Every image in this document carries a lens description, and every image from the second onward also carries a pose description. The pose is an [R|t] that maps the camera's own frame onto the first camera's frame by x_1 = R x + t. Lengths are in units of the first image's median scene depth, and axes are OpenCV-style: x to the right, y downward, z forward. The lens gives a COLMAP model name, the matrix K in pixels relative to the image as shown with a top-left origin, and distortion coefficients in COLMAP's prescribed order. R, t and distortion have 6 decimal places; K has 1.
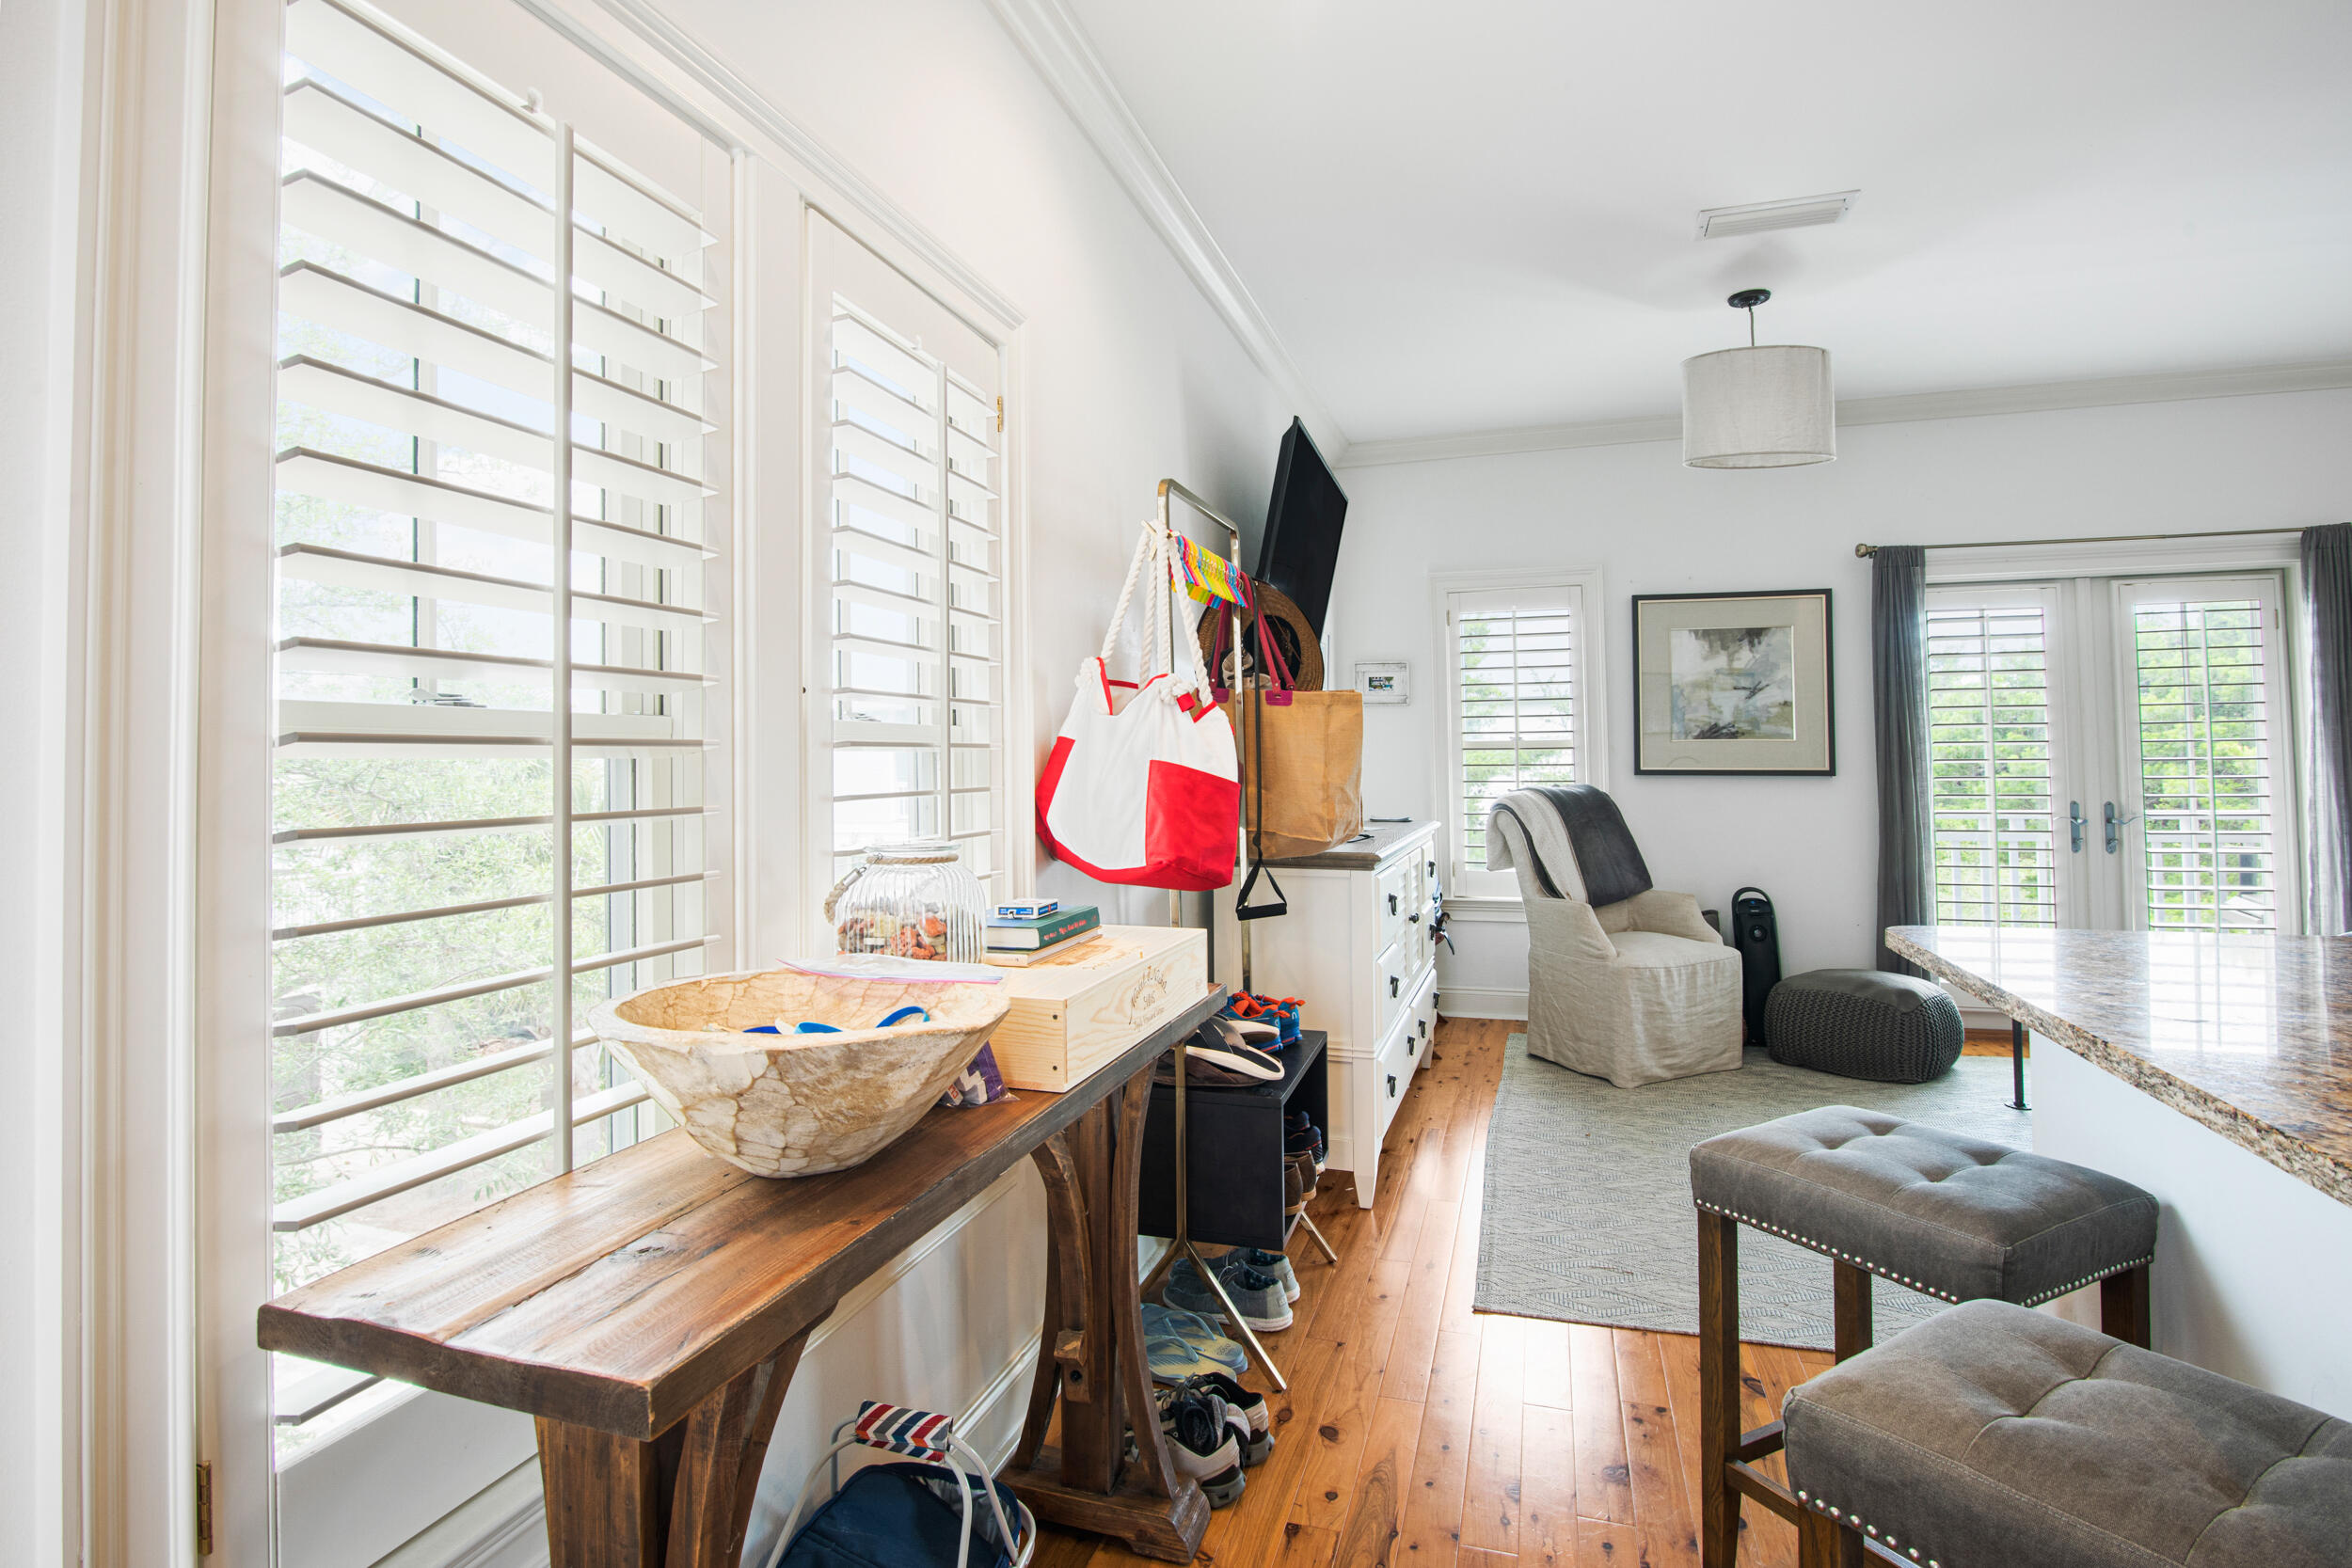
lens RADIAL K [[1180.9, 0, 1175.5], [0, 1180.9, 766.4], [0, 0, 1]] dist [-0.012389, -0.002054]
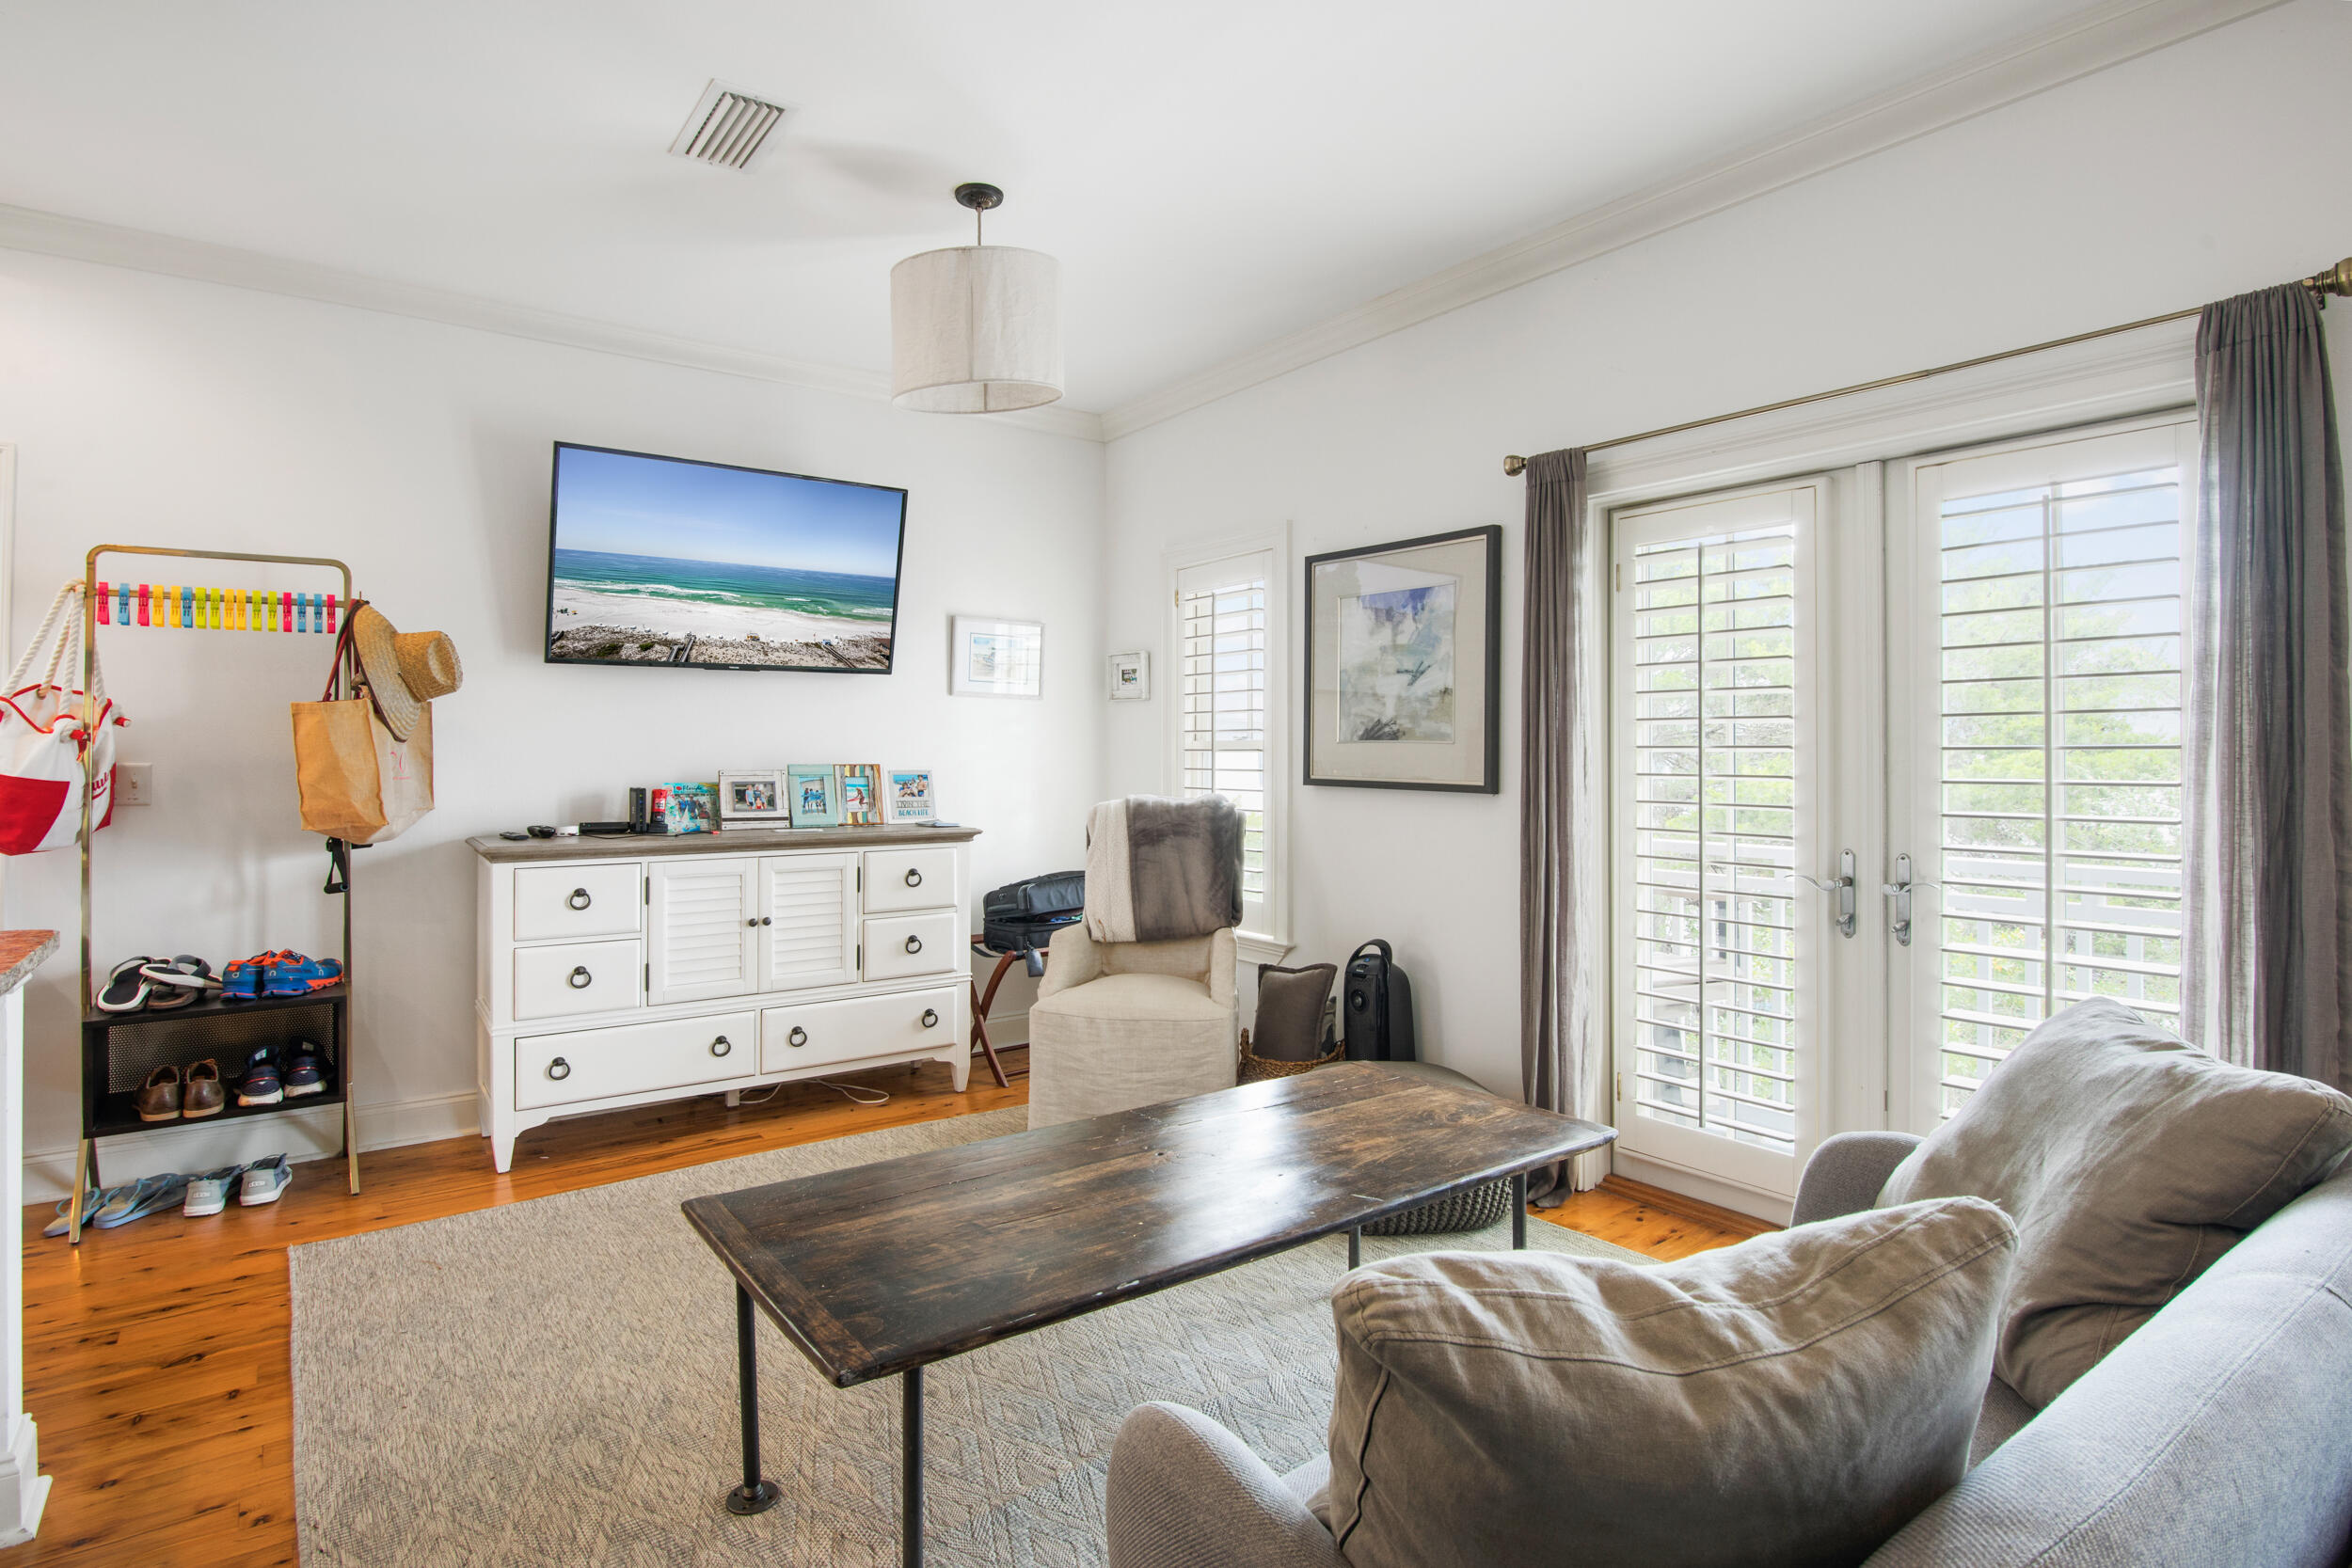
lens RADIAL K [[1180.9, 0, 1175.5], [0, 1180.9, 766.4], [0, 0, 1]] dist [-0.012389, -0.002054]
pose [[0.799775, 0.019052, -0.599997, 0.817465], [-0.015336, 0.999818, 0.011306, -0.012914], [0.600104, 0.000159, 0.799922, 0.321660]]
